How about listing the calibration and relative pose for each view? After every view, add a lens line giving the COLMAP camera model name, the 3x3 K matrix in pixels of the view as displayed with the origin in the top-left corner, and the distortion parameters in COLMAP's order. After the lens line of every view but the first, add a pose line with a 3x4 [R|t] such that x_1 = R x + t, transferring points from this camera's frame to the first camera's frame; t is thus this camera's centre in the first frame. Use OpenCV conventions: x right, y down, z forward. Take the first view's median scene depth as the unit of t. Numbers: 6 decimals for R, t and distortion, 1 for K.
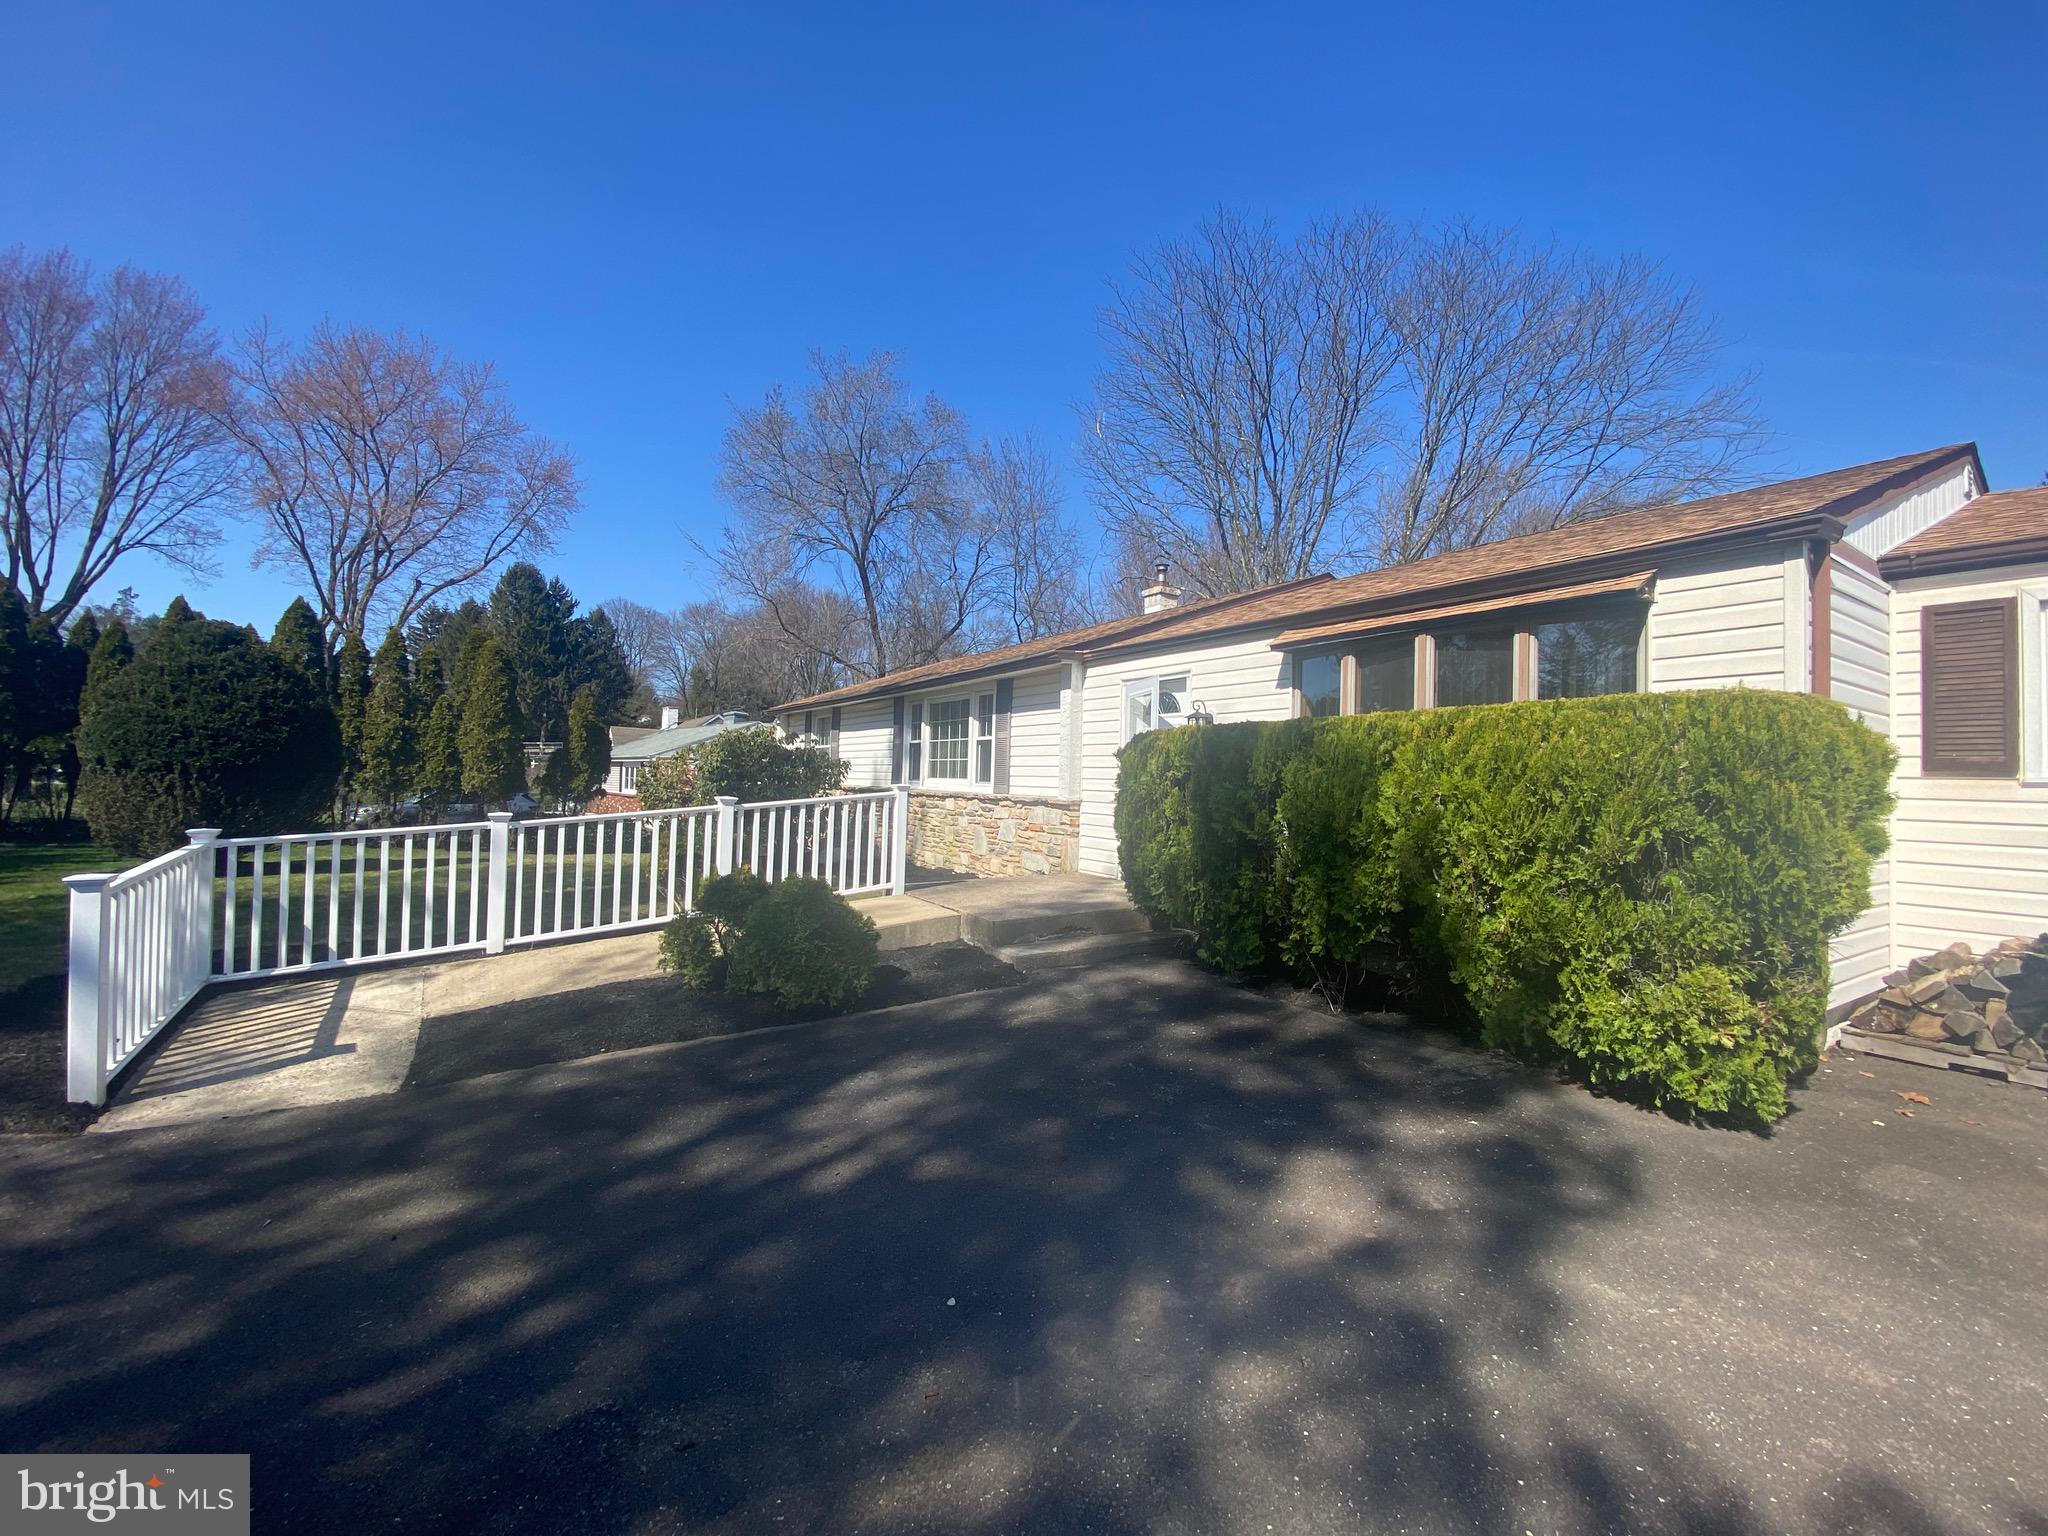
lens RADIAL K [[822.6, 0, 1018.9], [0, 822.6, 766.9], [0, 0, 1]] dist [0.021831, -0.019060]
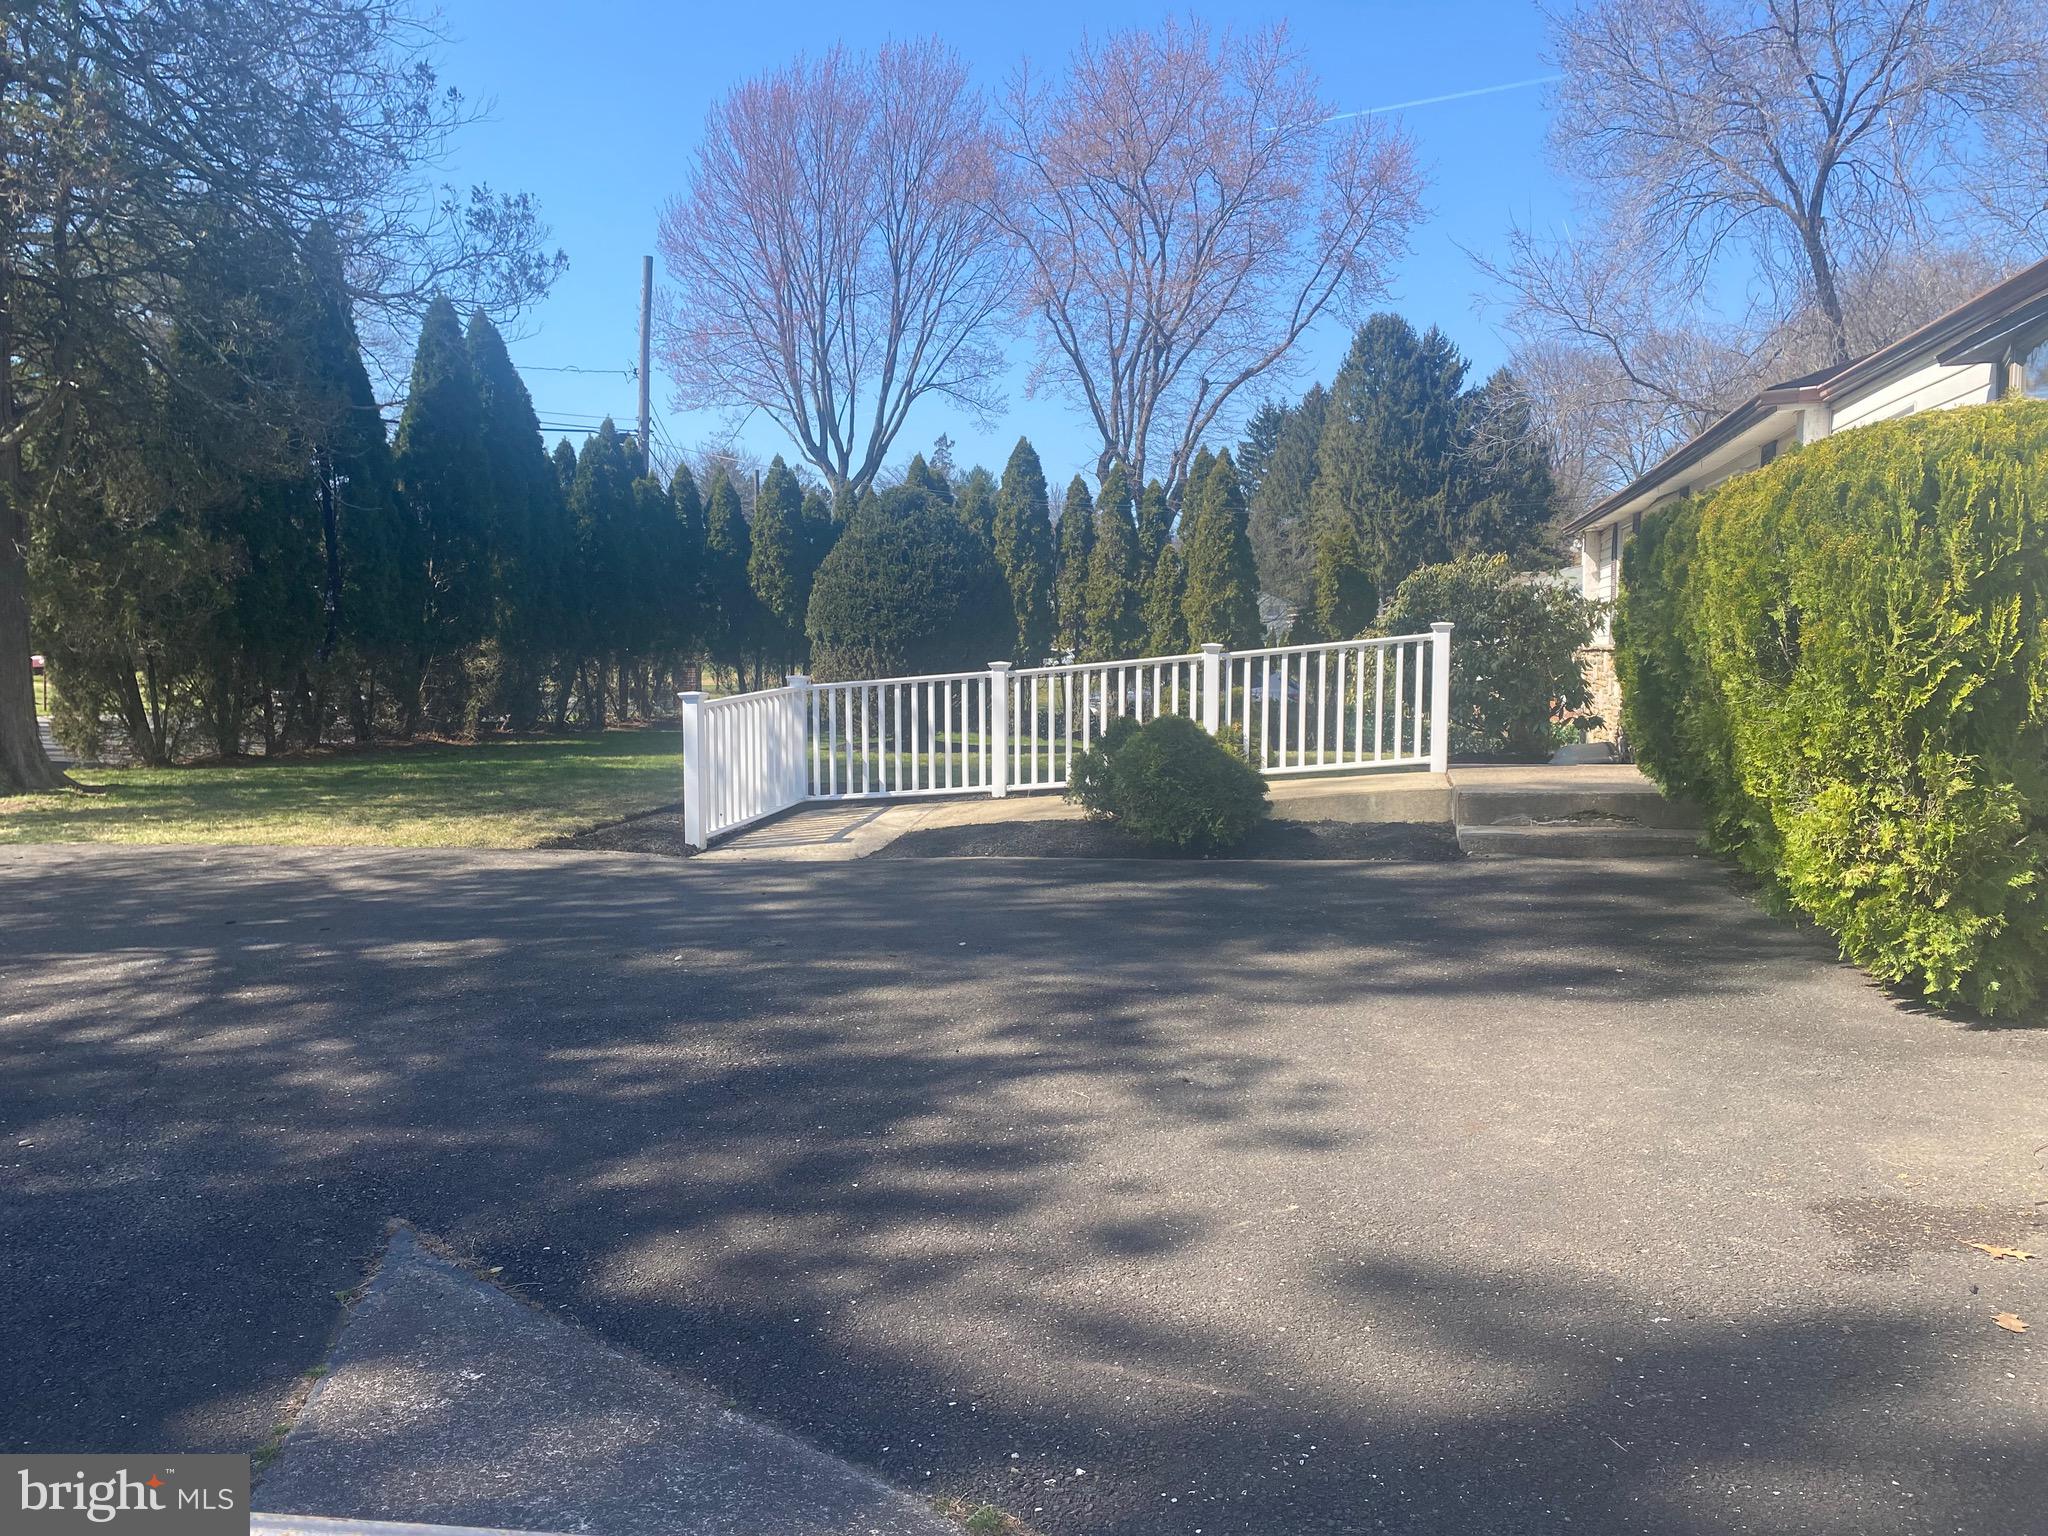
lens RADIAL K [[1554.9, 0, 1054.1], [0, 1554.9, 762.7], [0, 0, 1]] dist [0.052868, -0.001424]
pose [[0.715074, 0.022213, -0.698696, 0.414103], [0.031891, 0.997418, 0.064350, 0.030605], [0.698321, -0.068297, 0.712519, -0.178276]]
